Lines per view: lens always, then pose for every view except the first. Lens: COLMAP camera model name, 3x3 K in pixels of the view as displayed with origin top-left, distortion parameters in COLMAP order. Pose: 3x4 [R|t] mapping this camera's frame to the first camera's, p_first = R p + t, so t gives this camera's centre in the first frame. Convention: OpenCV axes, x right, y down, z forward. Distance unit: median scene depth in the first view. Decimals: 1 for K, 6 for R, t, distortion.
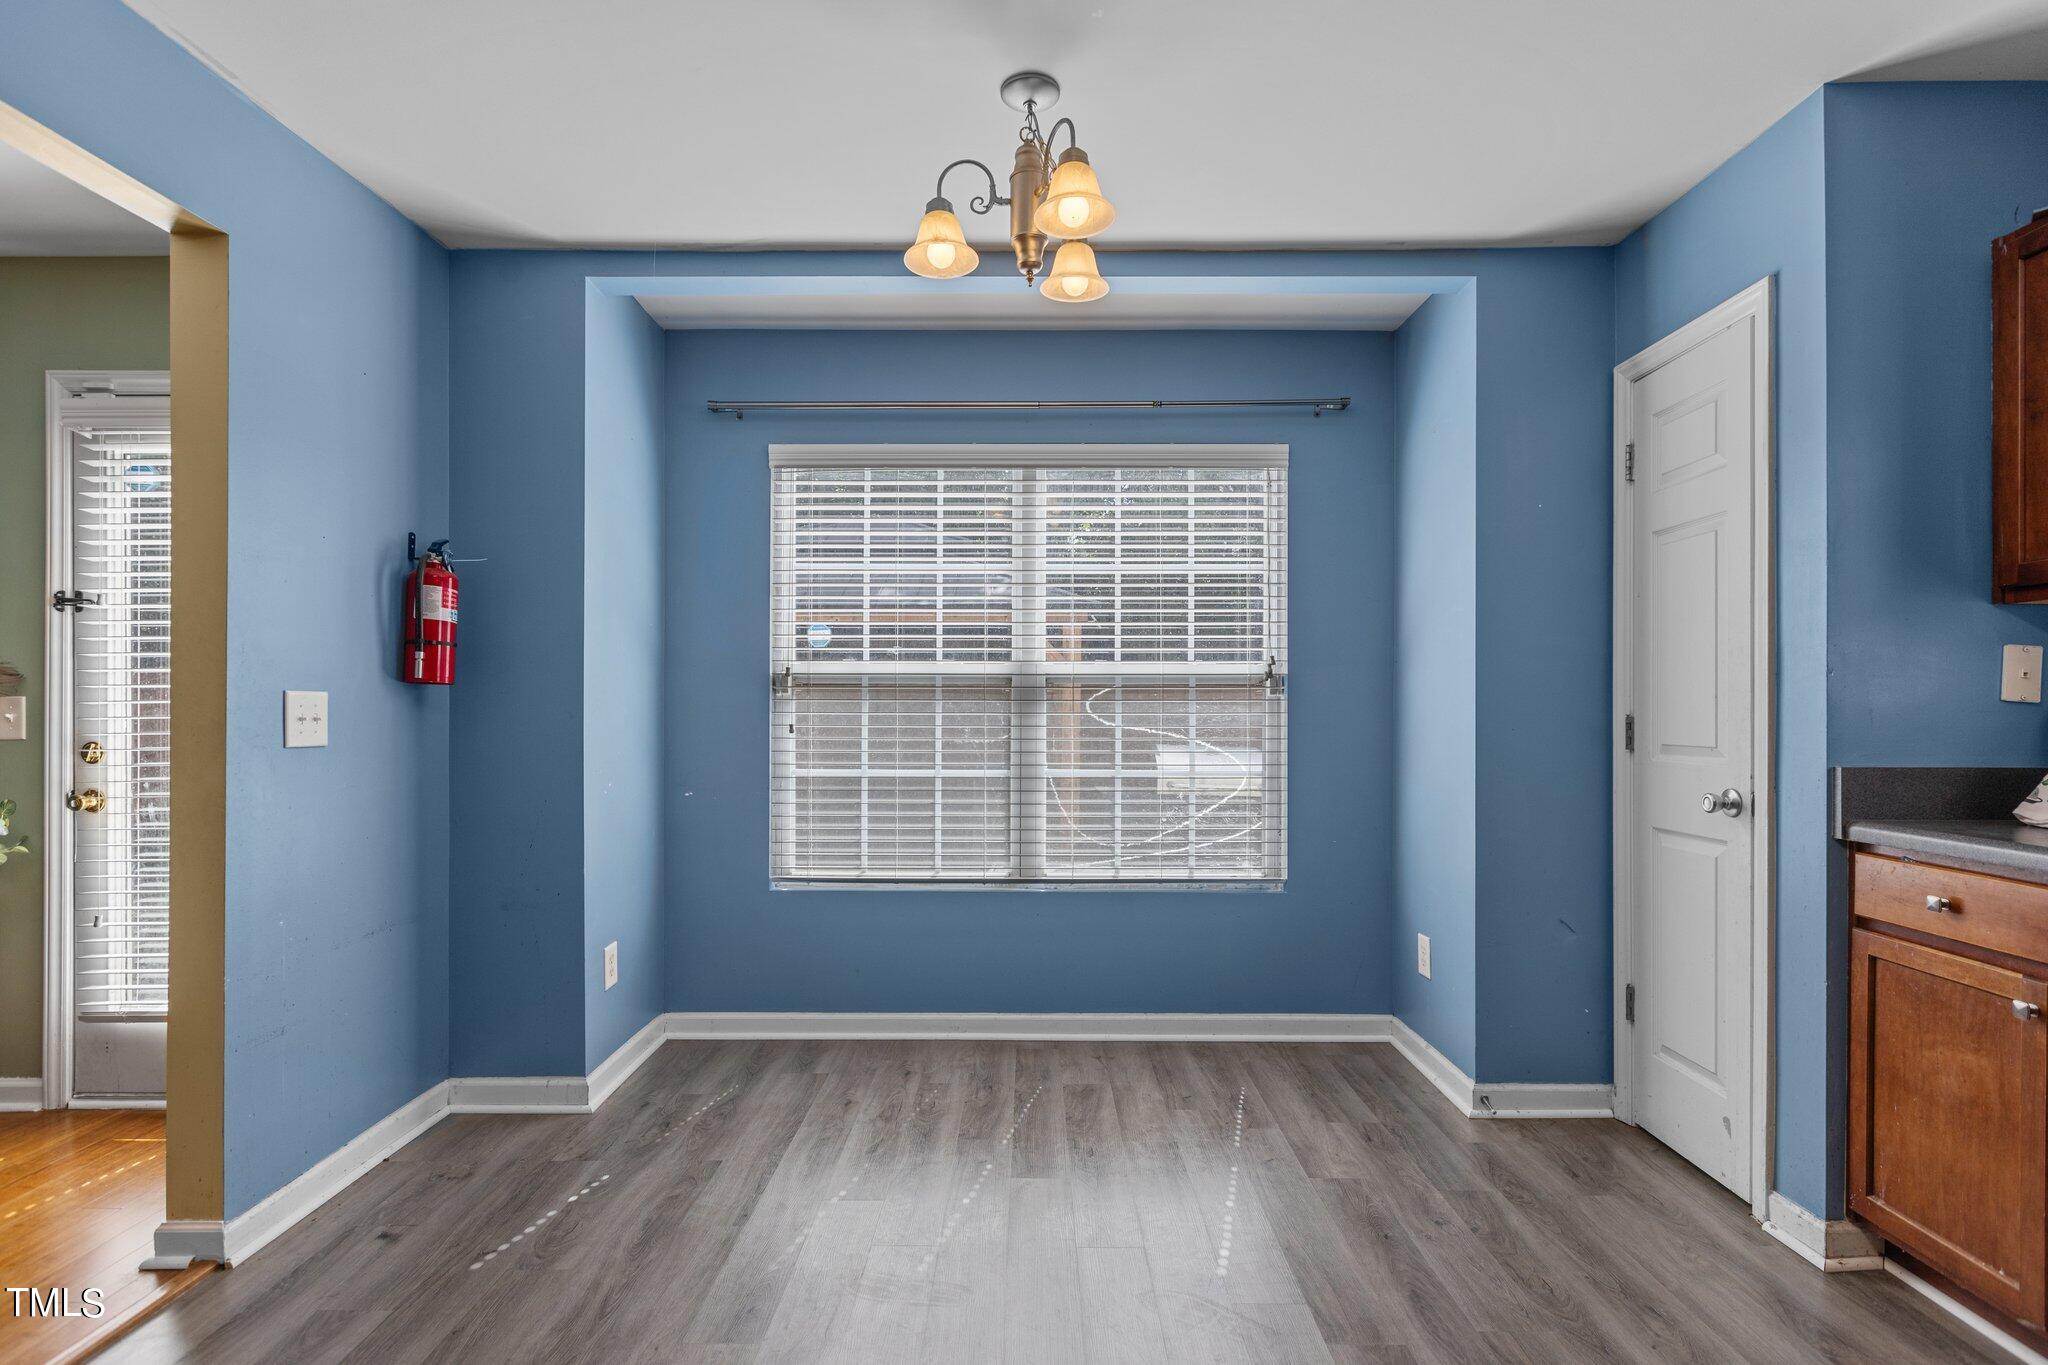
lens RADIAL K [[950.6, 0, 1017.4], [0, 950.6, 712.5], [0, 0, 1]] dist [-0.002786, -0.000872]
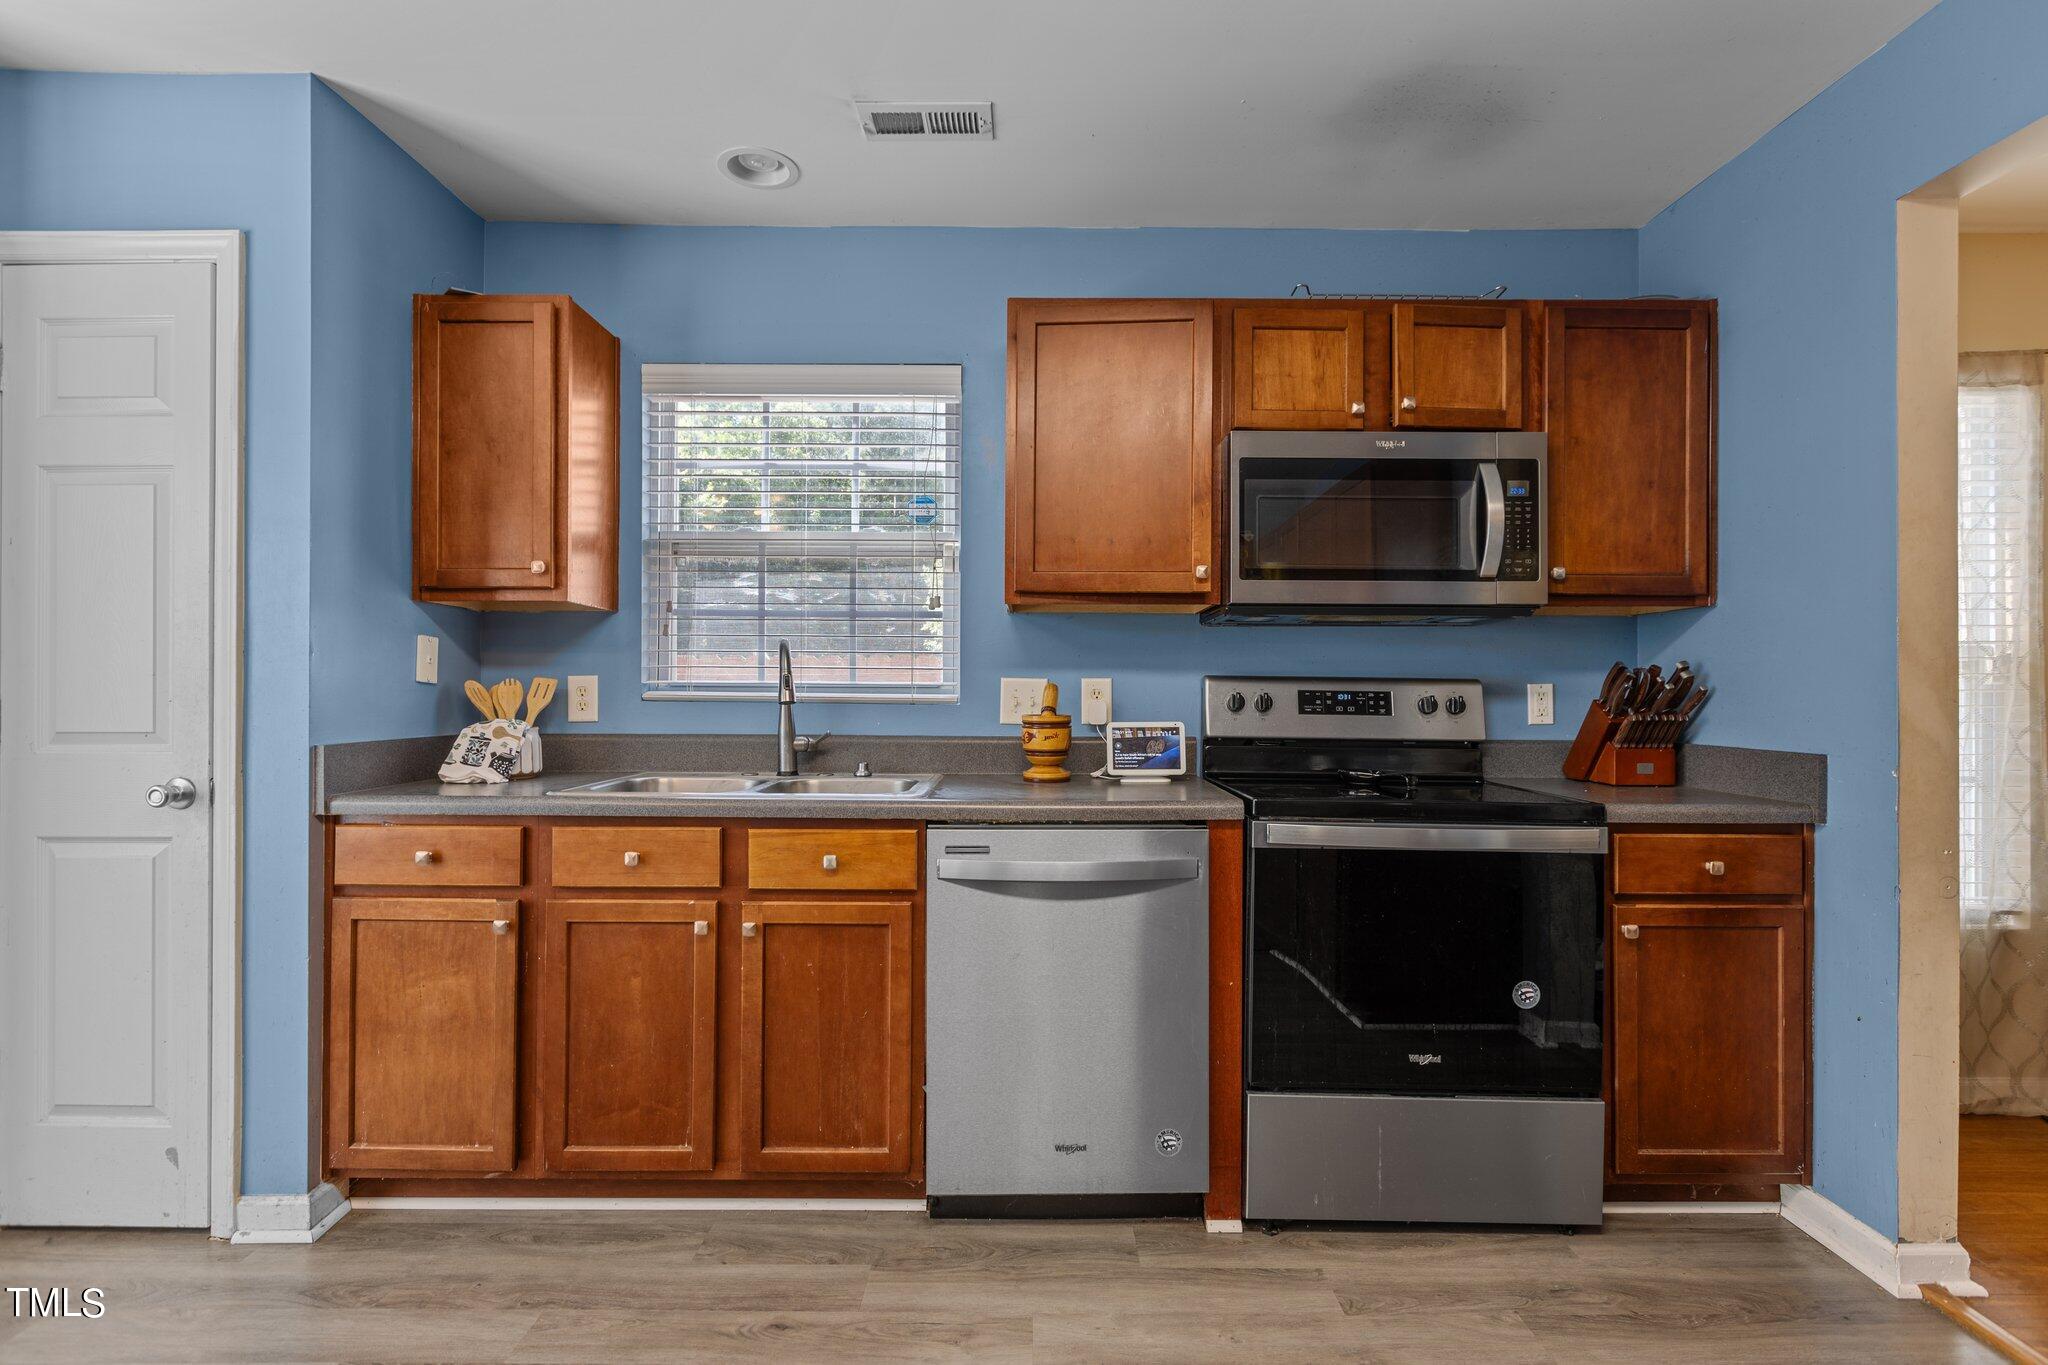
lens RADIAL K [[950.6, 0, 1036.1], [0, 950.6, 686.9], [0, 0, 1]] dist [-0.002786, -0.000872]
pose [[0.001995, 0.001517, 0.999997, -0.119009], [0.001597, 0.999998, -0.001520, -0.001815], [-0.999997, 0.001600, 0.001992, 0.161752]]
